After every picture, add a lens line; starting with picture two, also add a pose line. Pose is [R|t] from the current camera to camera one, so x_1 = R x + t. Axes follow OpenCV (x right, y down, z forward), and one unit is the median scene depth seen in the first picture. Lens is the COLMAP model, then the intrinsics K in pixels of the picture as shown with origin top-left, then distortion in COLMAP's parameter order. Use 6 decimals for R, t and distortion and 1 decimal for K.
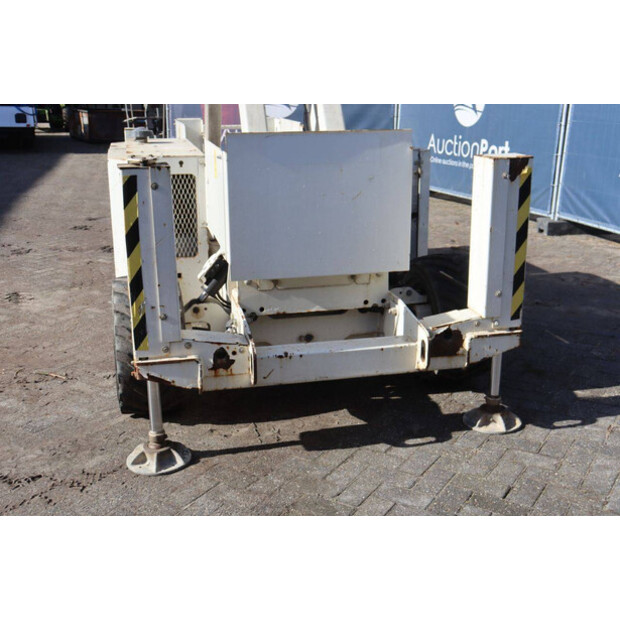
lens RADIAL K [[770.8, 0, 327.6], [0, 770.8, 302.1], [0, 0, 1]] dist [-0.000199, 0.108740]
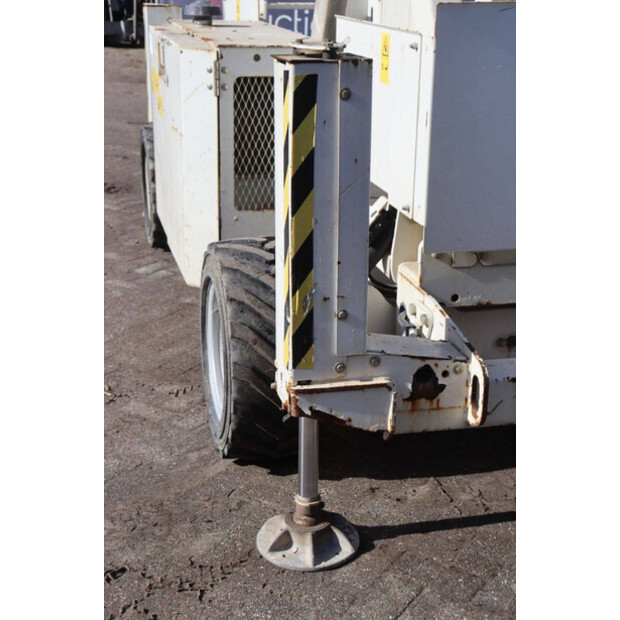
lens RADIAL K [[1020.1, 0, 310.0], [0, 1020.1, 310.0], [0, 0, 1]] dist [0.174562, -0.006614]
pose [[0.999879, 0.014782, -0.004908, -0.222623], [-0.014521, 0.998664, 0.049593, -0.022593], [0.005634, -0.049515, 0.998757, 0.192714]]
